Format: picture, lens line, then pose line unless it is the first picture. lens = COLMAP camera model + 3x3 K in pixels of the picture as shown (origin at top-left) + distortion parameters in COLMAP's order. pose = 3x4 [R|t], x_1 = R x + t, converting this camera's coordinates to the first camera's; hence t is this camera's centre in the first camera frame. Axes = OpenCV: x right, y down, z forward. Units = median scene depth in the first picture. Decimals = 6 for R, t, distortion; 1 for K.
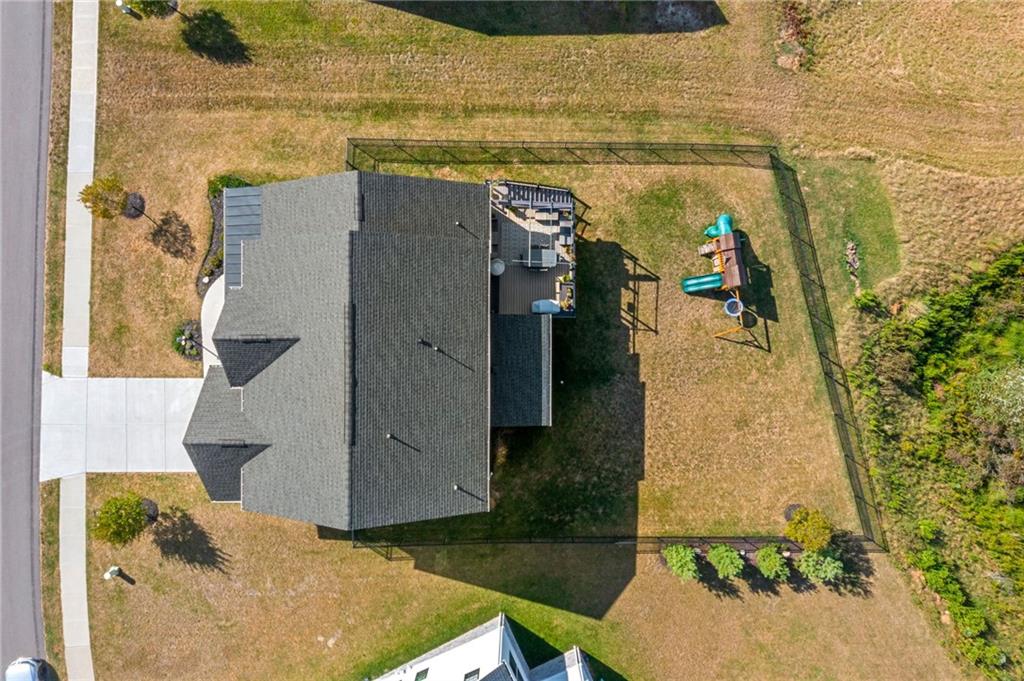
lens RADIAL K [[457.9, 0, 514.6], [0, 457.9, 337.1], [0, 0, 1]] dist [0.000442, 0.000185]
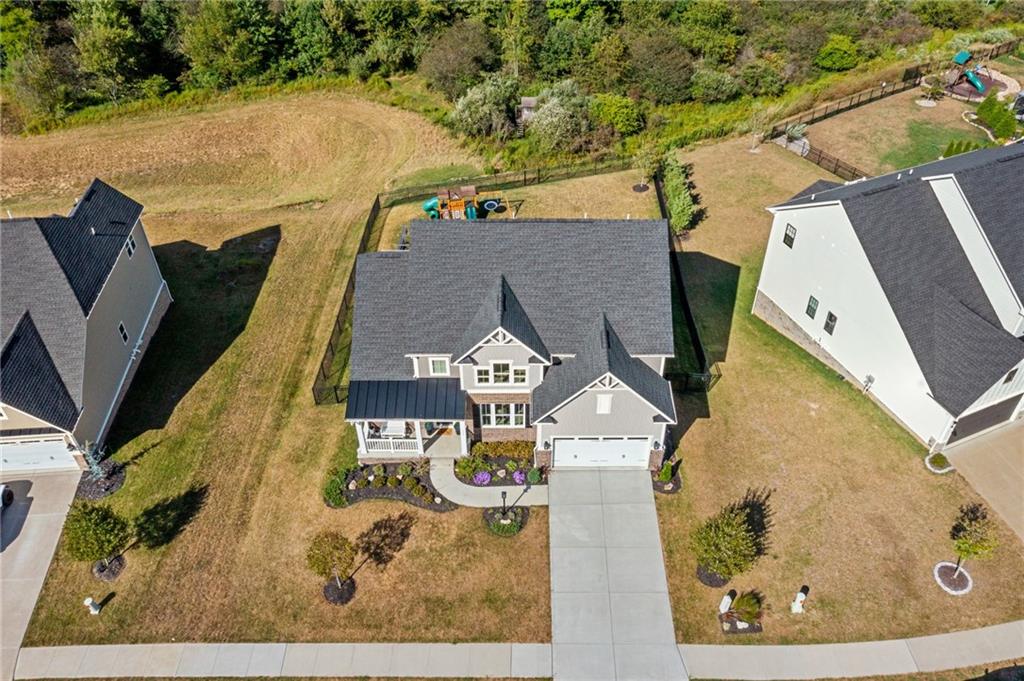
lens RADIAL K [[457.9, 0, 514.6], [0, 457.9, 337.1], [0, 0, 1]] dist [0.000442, 0.000185]
pose [[0.000081, -0.846664, 0.532127, -0.883188], [0.999798, -0.010615, -0.017043, 0.042988], [0.020078, 0.532022, 0.846493, 0.075719]]
